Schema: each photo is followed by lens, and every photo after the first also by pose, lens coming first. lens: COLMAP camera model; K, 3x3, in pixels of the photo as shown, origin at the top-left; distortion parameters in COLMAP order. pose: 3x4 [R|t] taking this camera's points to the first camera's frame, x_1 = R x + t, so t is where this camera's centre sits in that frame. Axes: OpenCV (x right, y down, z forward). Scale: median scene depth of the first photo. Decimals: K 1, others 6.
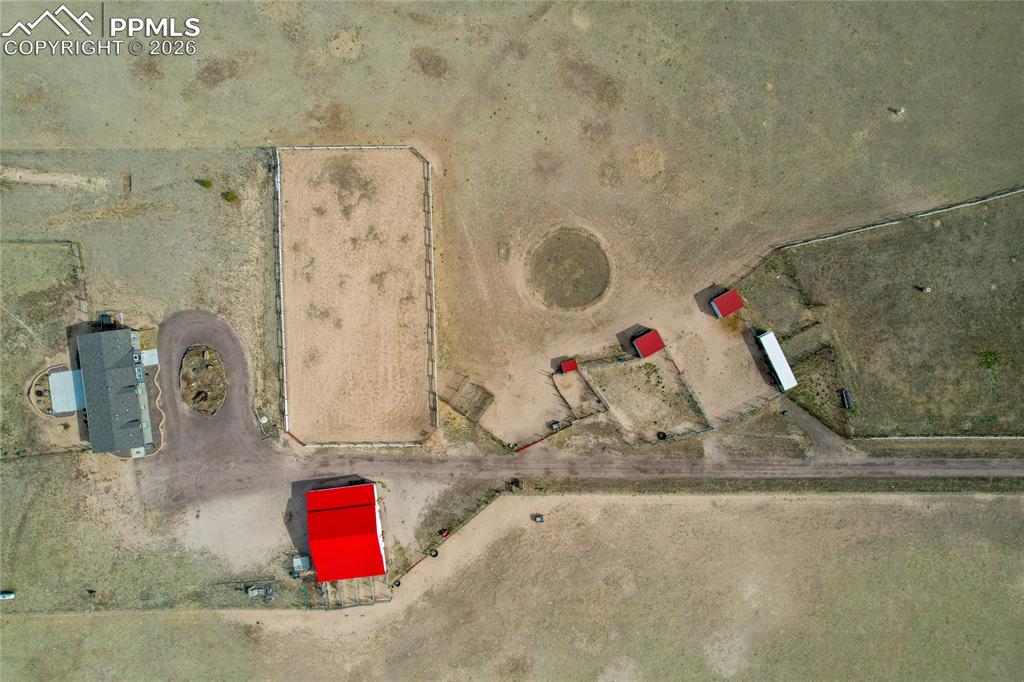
lens RADIAL K [[658.9, 0, 516.7], [0, 658.9, 341.3], [0, 0, 1]] dist [-0.077492, 0.069666]
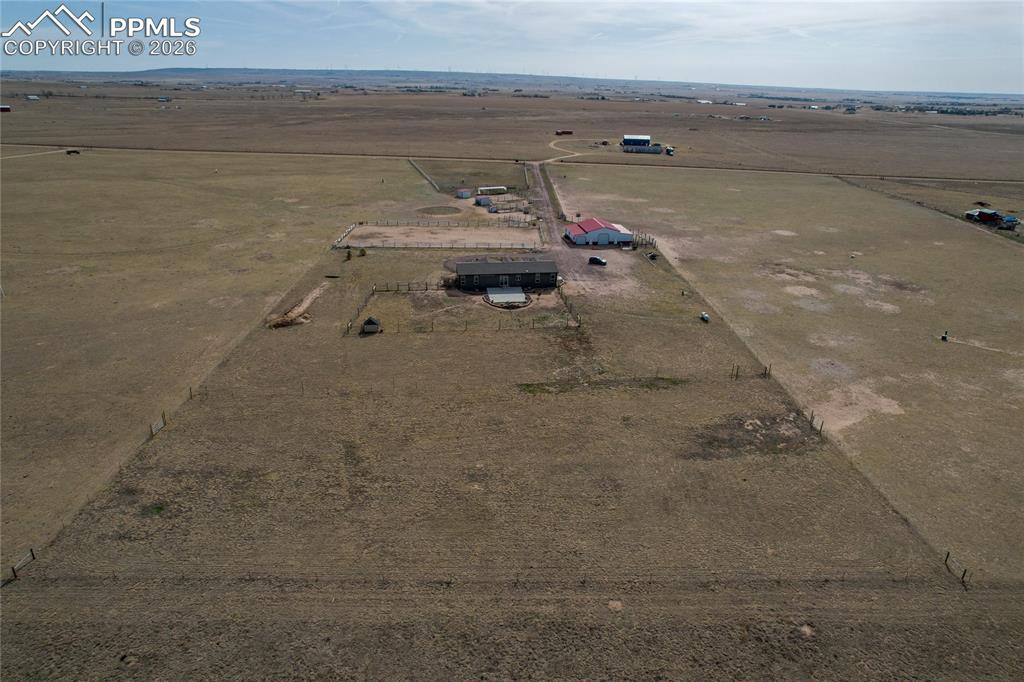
lens RADIAL K [[655.9, 0, 518.3], [0, 655.9, 342.6], [0, 0, 1]] dist [-0.068129, 0.058156]
pose [[-0.016275, -0.387613, 0.921679, -1.743544], [0.999690, 0.011064, 0.022306, 0.071856], [-0.018843, 0.921756, 0.387312, 0.633641]]
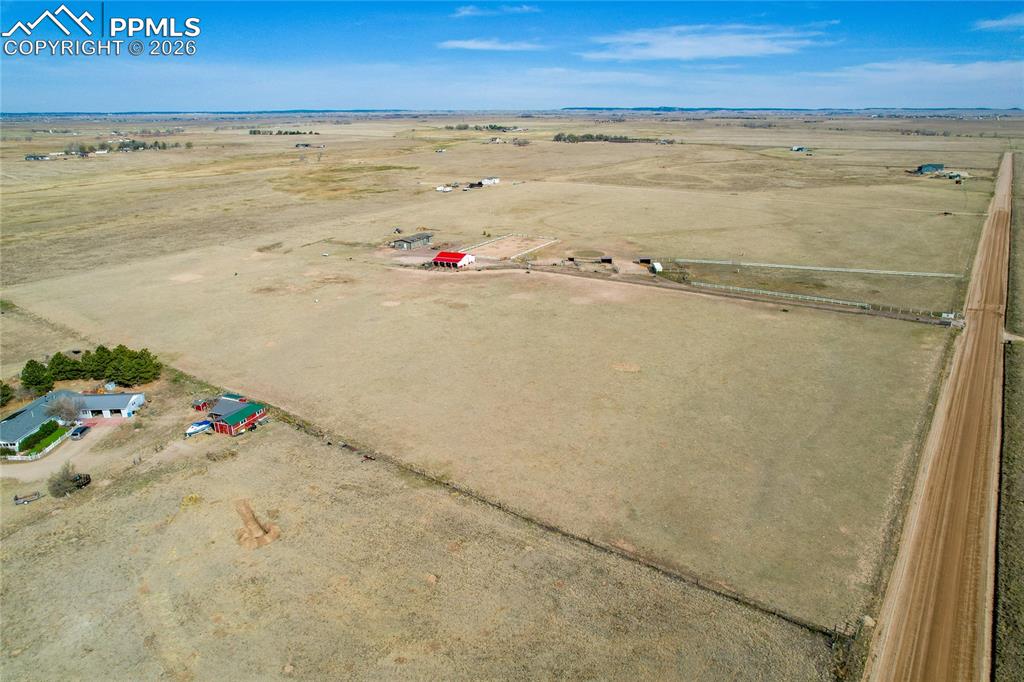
lens RADIAL K [[658.9, 0, 516.7], [0, 658.9, 341.3], [0, 0, 1]] dist [-0.077492, 0.069666]
pose [[0.862659, 0.147057, -0.483936, 1.094528], [-0.505435, 0.286299, -0.813983, 2.139324], [0.018849, 0.946788, 0.321306, 0.515352]]
